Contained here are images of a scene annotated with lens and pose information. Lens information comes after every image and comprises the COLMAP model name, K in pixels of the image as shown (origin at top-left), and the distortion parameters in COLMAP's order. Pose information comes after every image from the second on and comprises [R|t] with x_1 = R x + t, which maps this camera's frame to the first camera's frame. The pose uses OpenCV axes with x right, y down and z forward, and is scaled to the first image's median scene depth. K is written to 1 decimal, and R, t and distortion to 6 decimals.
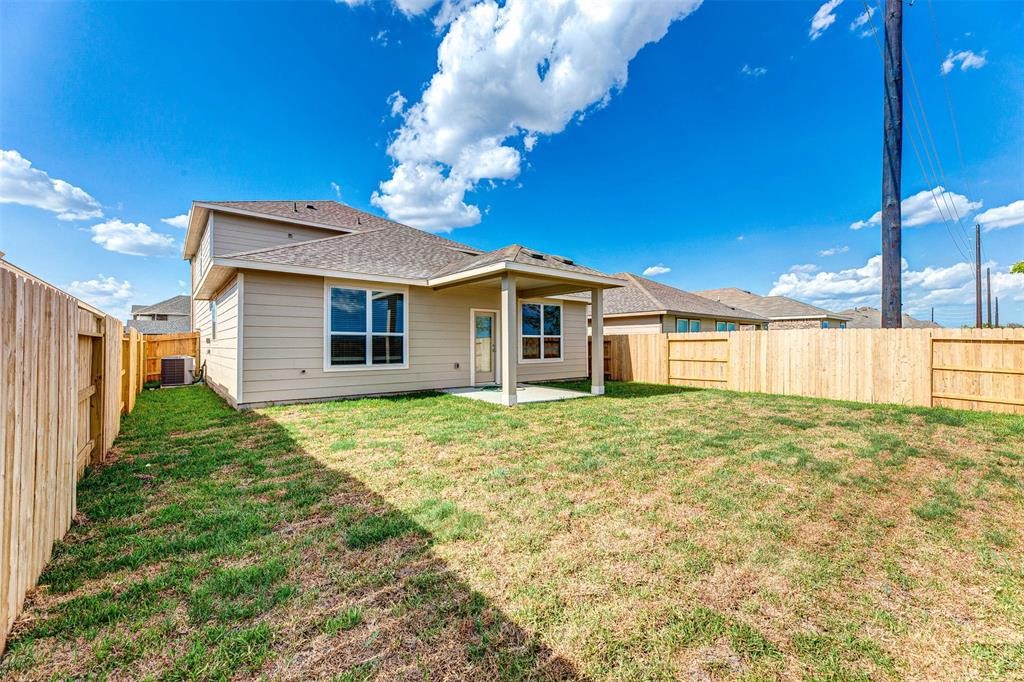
lens RADIAL K [[413.1, 0, 512.0], [0, 413.1, 341.0], [0, 0, 1]] dist [-0.001243, -0.000093]
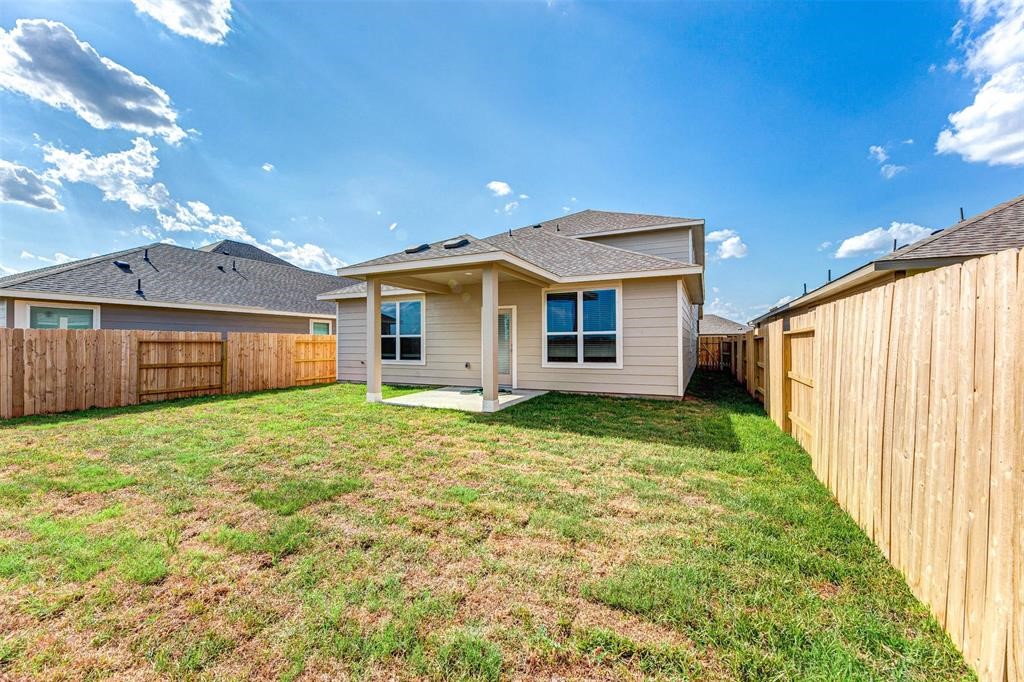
lens RADIAL K [[413.1, 0, 512.0], [0, 413.1, 341.0], [0, 0, 1]] dist [-0.001243, -0.000093]
pose [[0.437728, -0.006276, -0.899086, 0.704517], [0.011136, 0.999937, -0.001558, 0.002734], [0.899039, -0.009331, 0.437770, 0.551767]]
